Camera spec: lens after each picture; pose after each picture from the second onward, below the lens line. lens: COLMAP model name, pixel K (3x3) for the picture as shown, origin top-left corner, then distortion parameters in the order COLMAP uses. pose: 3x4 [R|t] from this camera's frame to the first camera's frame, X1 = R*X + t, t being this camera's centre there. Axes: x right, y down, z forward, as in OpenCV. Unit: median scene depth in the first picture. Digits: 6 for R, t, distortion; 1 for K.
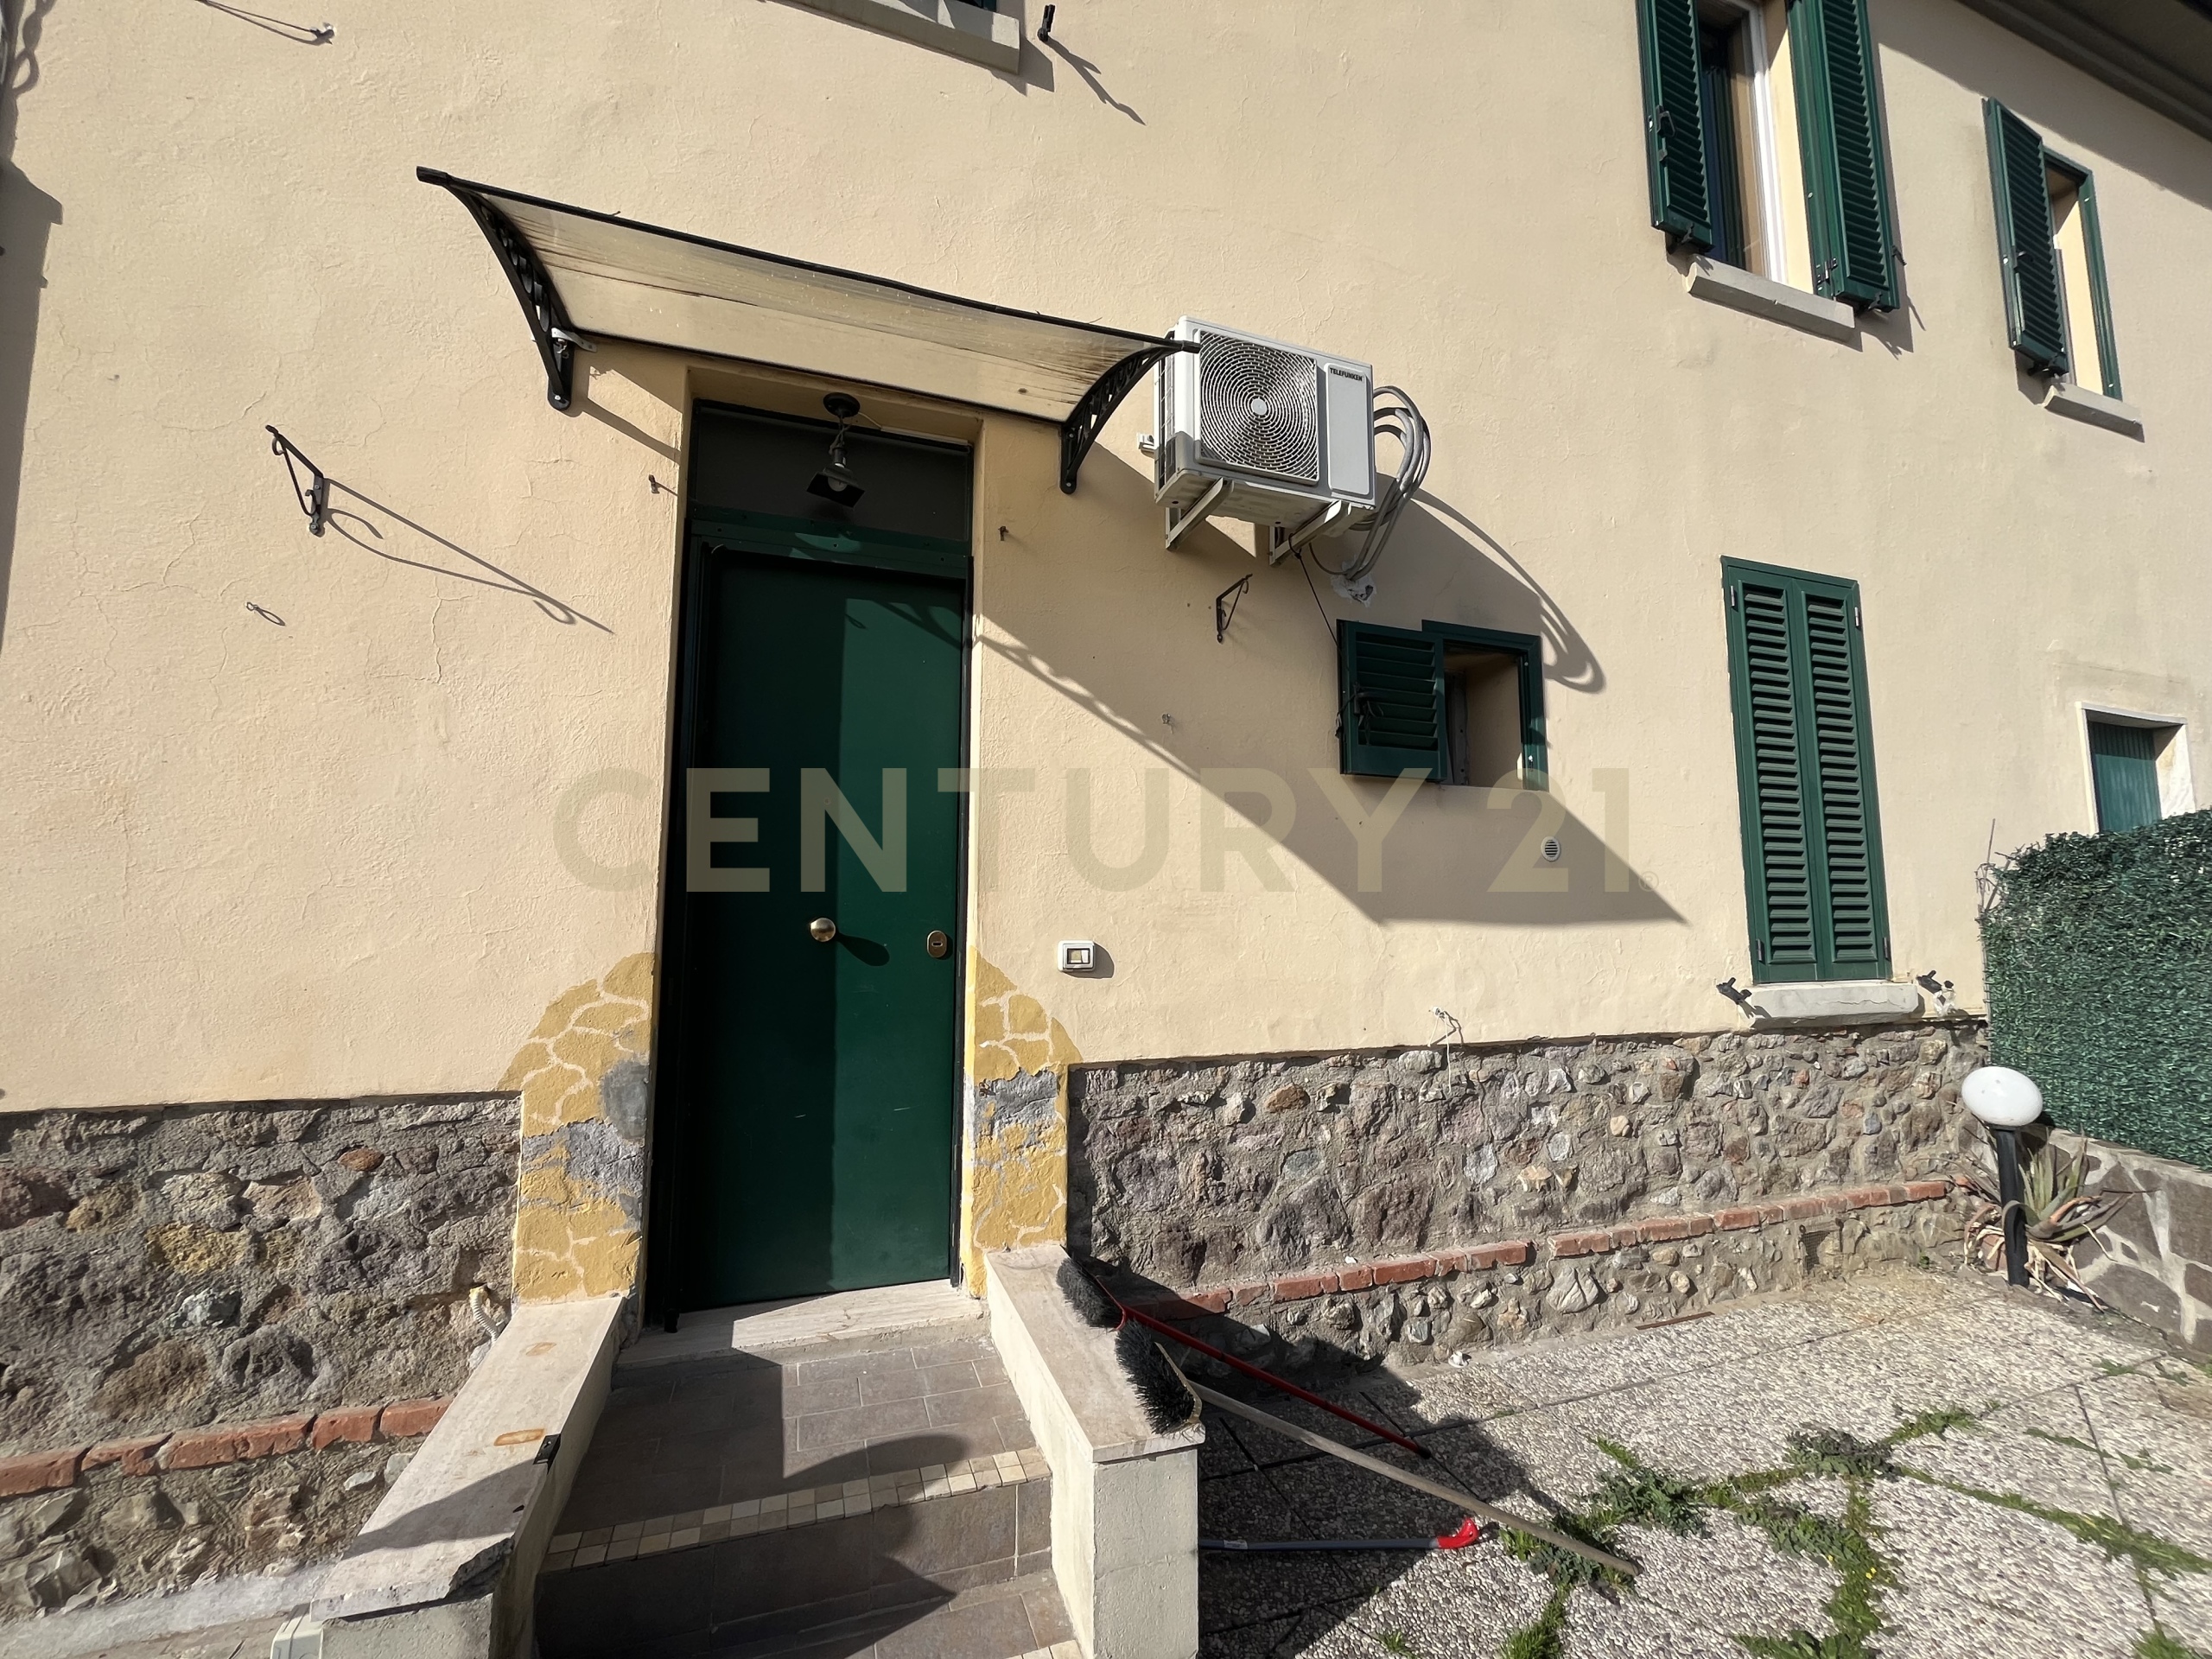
lens RADIAL K [[896.1, 0, 1106.4], [0, 896.1, 831.1], [0, 0, 1]] dist [-0.001544, -0.000146]
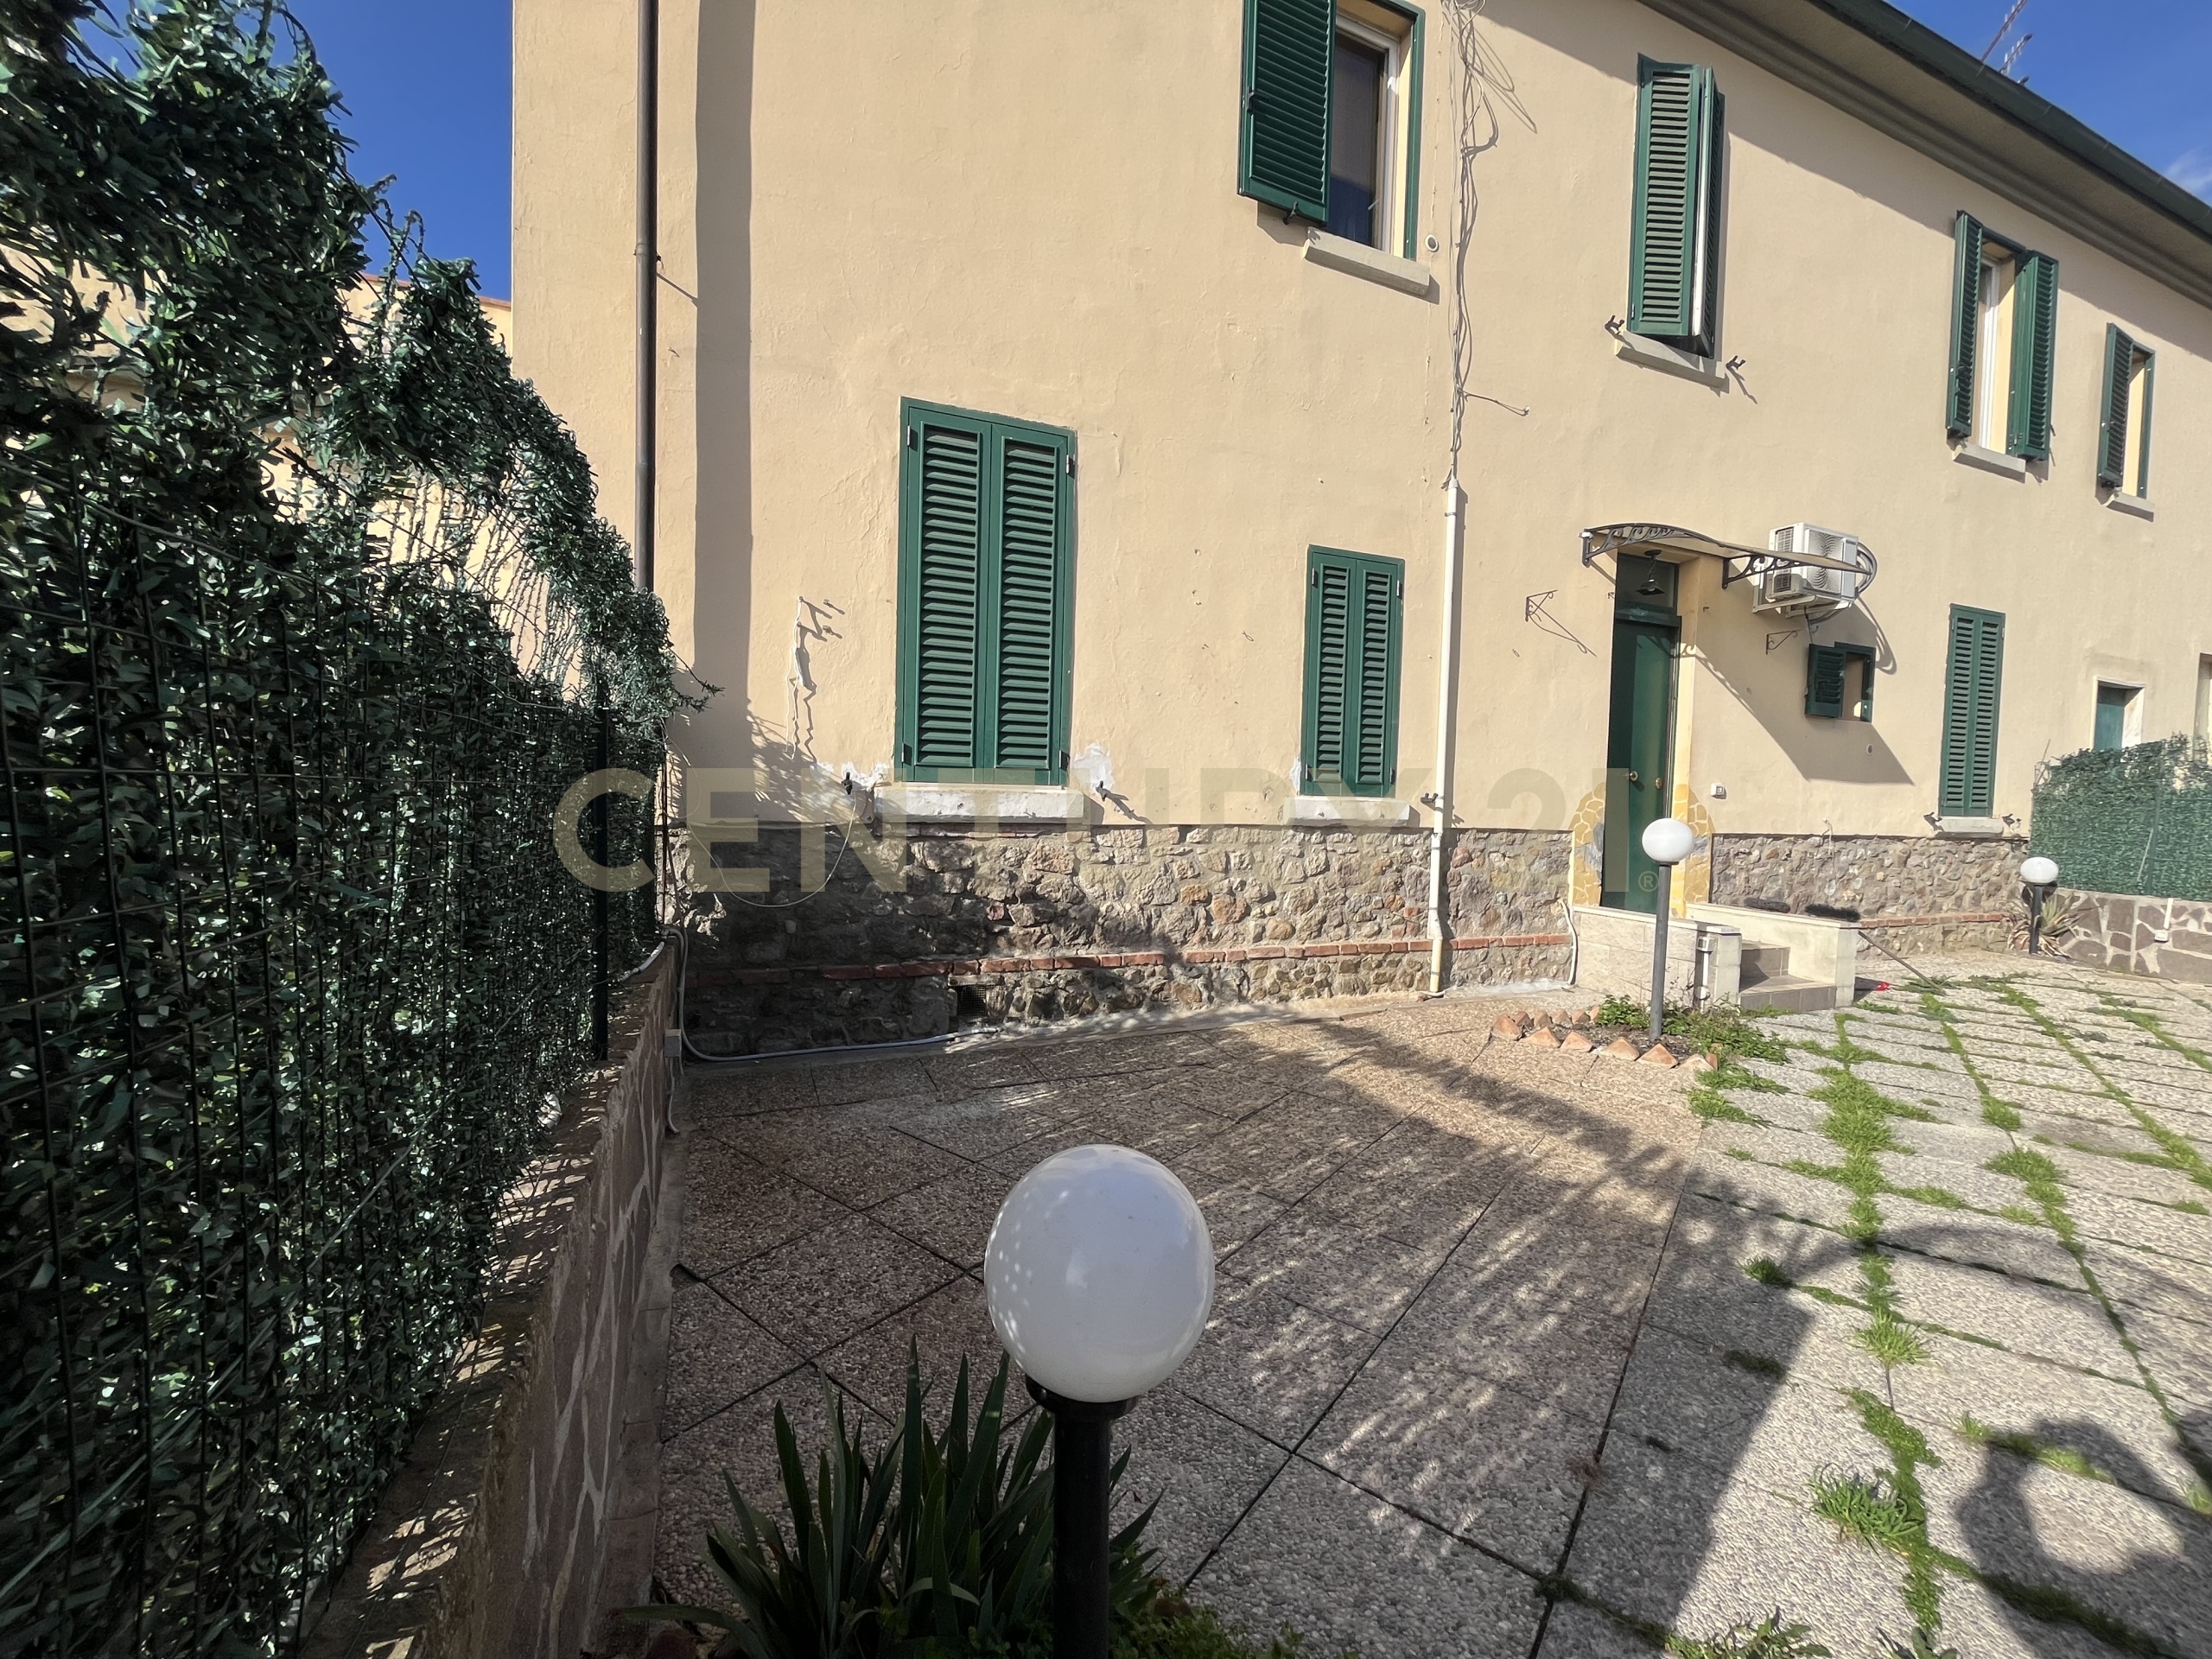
lens RADIAL K [[896.1, 0, 1106.4], [0, 896.1, 831.1], [0, 0, 1]] dist [-0.001544, -0.000146]
pose [[0.998099, 0.023218, 0.057084, -1.405968], [-0.031103, 0.989468, 0.141371, -0.032267], [-0.053201, -0.142878, 0.988309, -1.024022]]
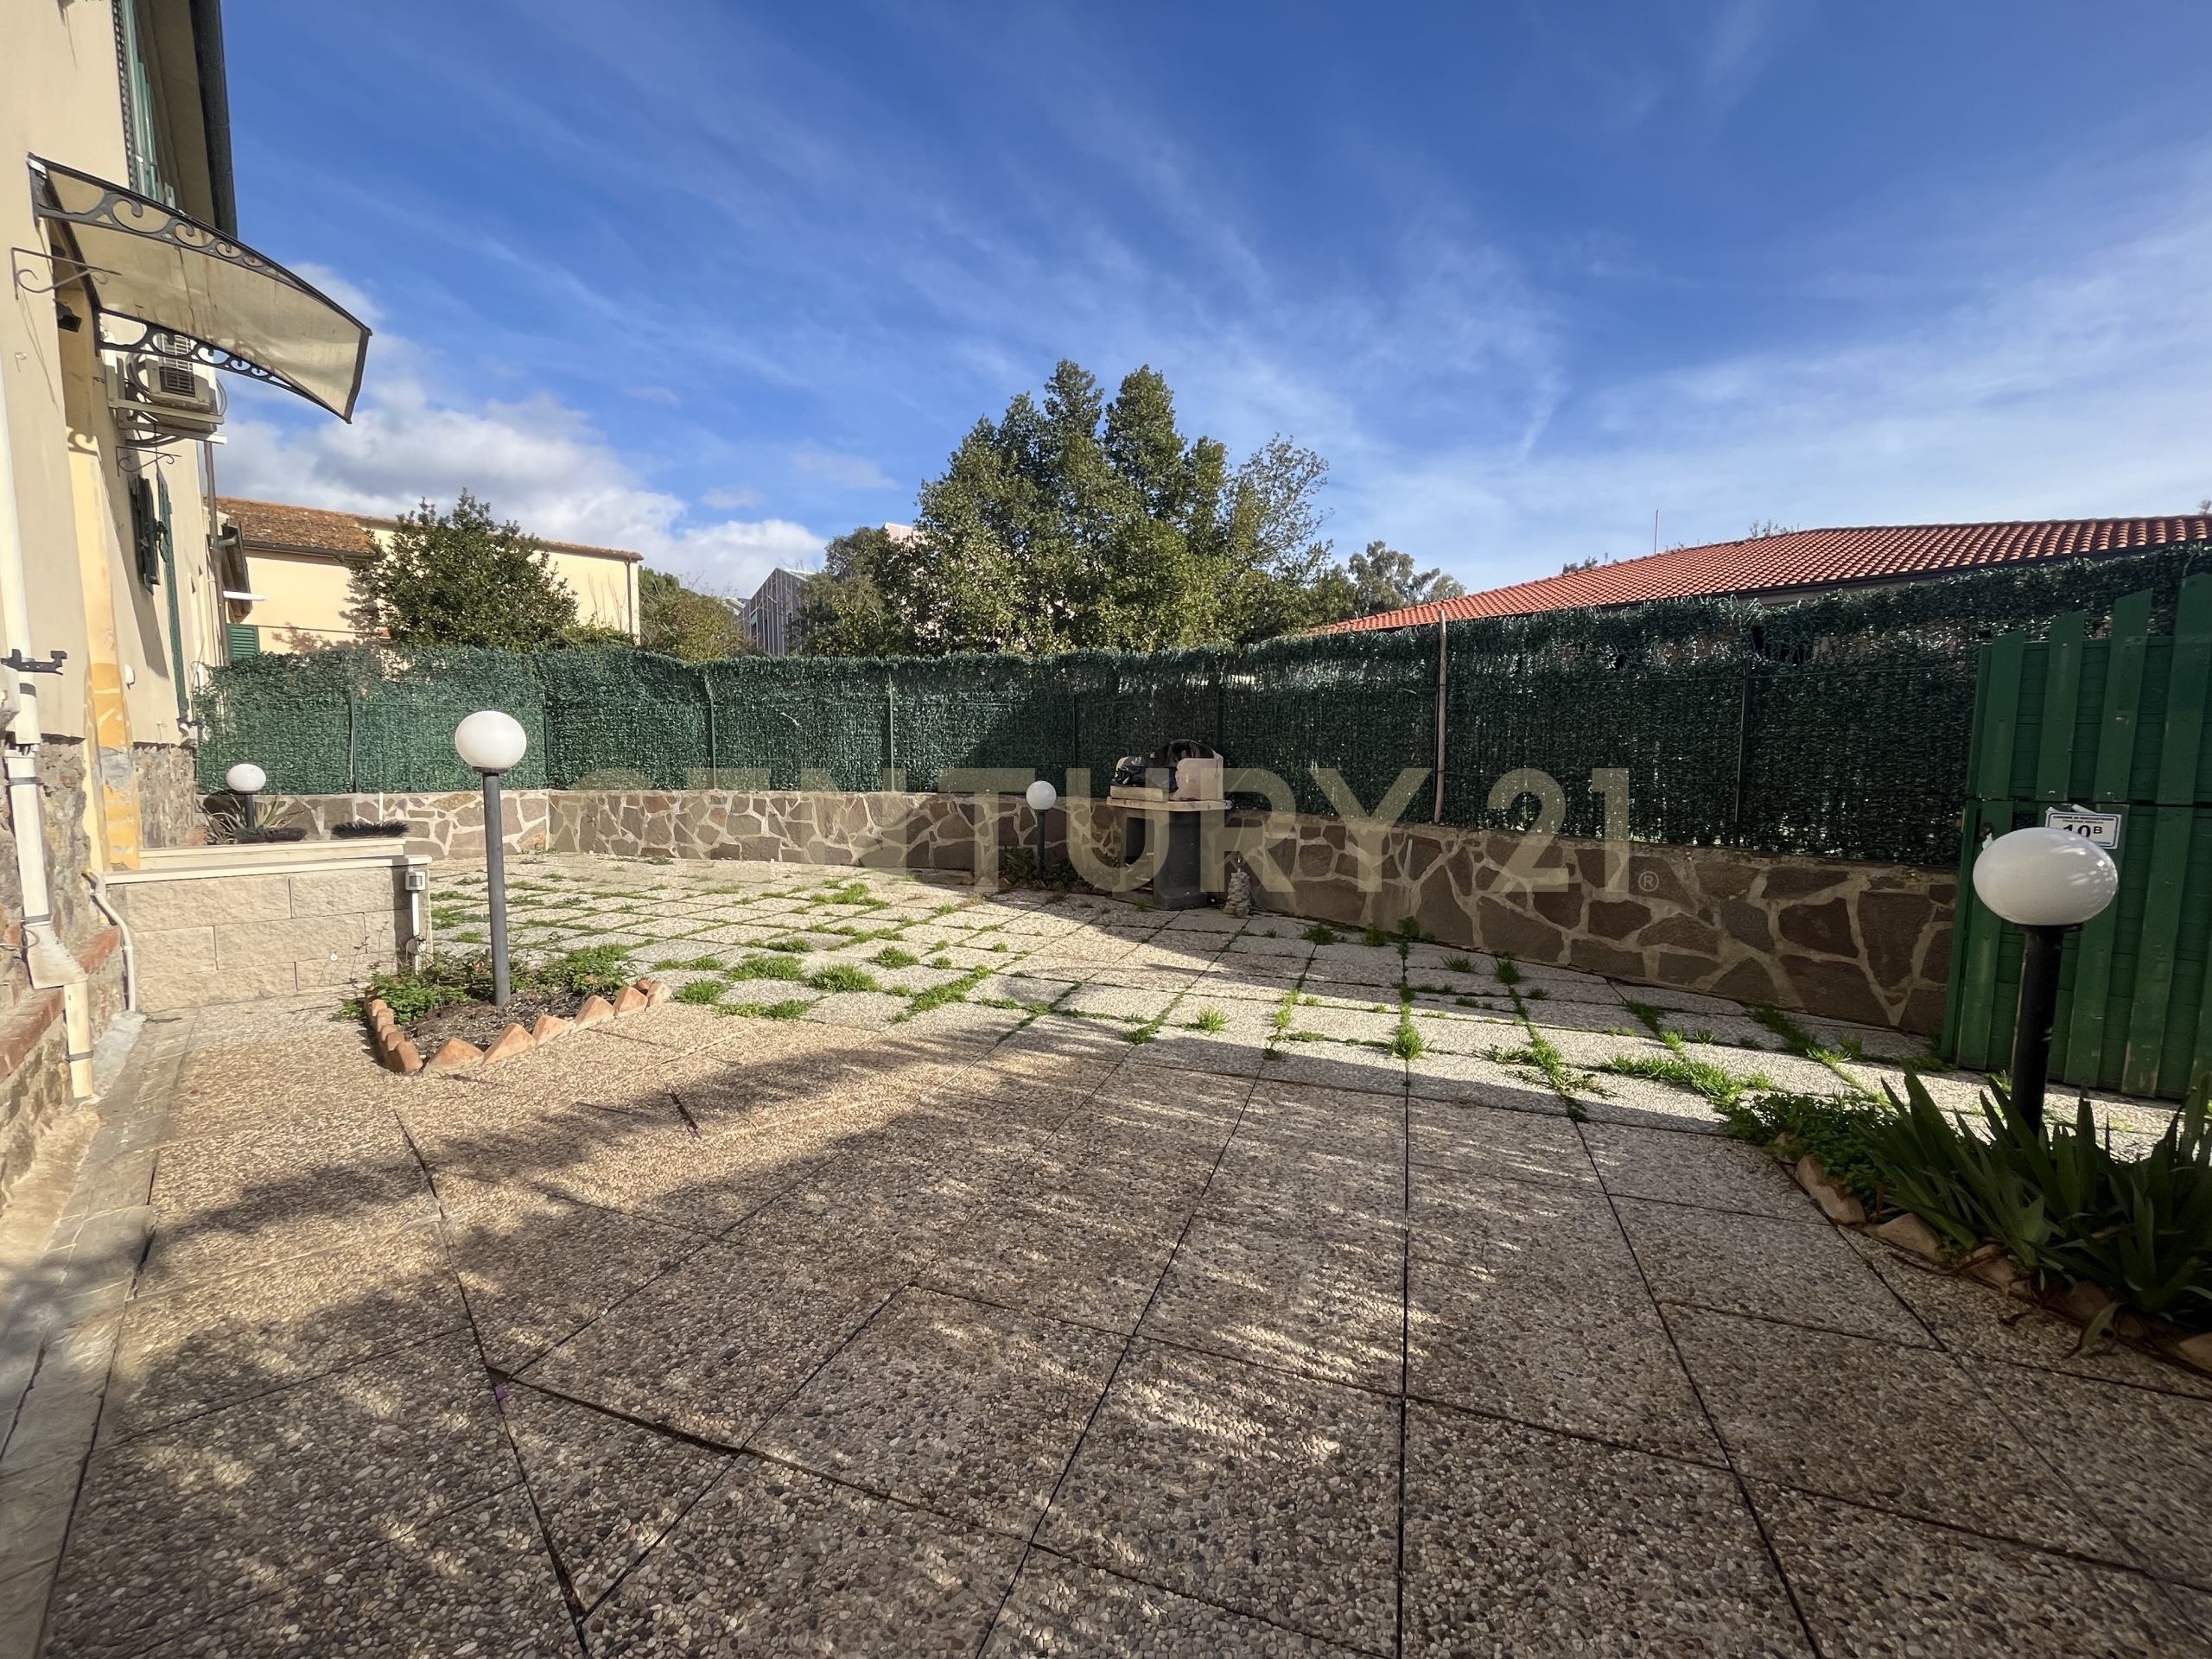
lens RADIAL K [[896.1, 0, 1106.4], [0, 896.1, 831.1], [0, 0, 1]] dist [-0.001544, -0.000146]
pose [[-0.391672, -0.085862, 0.916090, -1.684836], [-0.095561, 0.994048, 0.052312, 0.127755], [-0.915129, -0.067053, -0.397546, 0.015781]]
